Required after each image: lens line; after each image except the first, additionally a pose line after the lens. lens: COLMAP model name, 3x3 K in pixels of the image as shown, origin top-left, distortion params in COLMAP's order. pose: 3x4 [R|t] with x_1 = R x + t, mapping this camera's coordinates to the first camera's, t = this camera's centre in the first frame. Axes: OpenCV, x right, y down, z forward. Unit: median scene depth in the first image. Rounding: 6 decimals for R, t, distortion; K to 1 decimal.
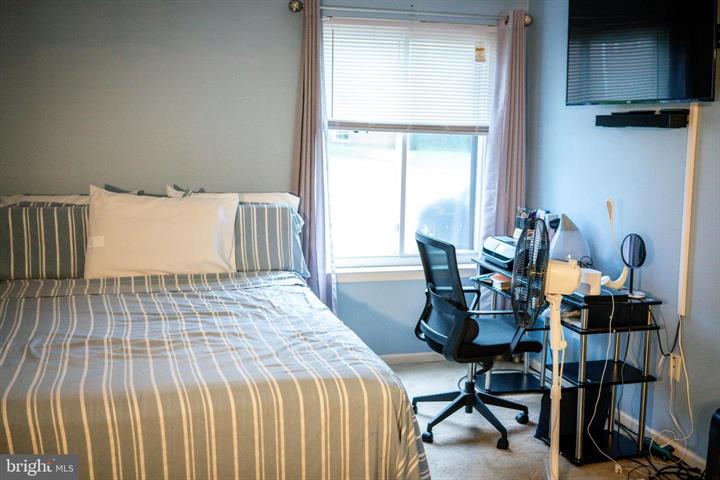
lens RADIAL K [[721.1, 0, 371.1], [0, 721.1, 240.5], [0, 0, 1]] dist [0.006726, -0.153486]
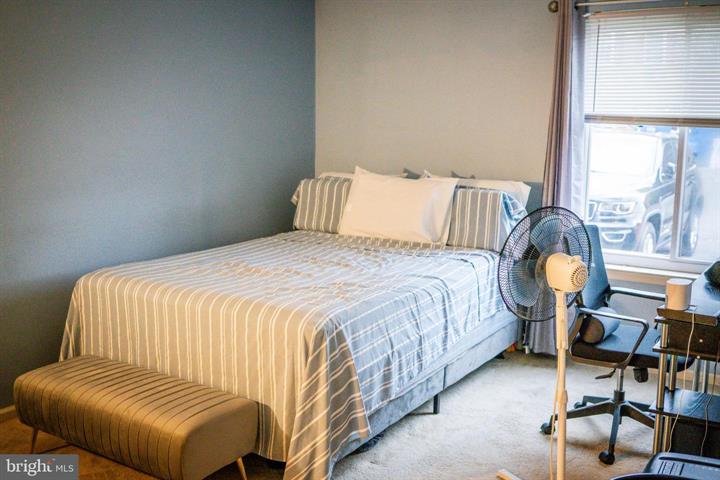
lens RADIAL K [[750.9, 0, 360.0], [0, 750.9, 240.0], [0, 0, 1]] dist [0.002239, -0.190376]
pose [[0.634357, 0.114617, -0.764496, 0.651830], [-0.109763, 0.992282, 0.057690, -0.019850], [0.765208, 0.047317, 0.642042, 0.102699]]
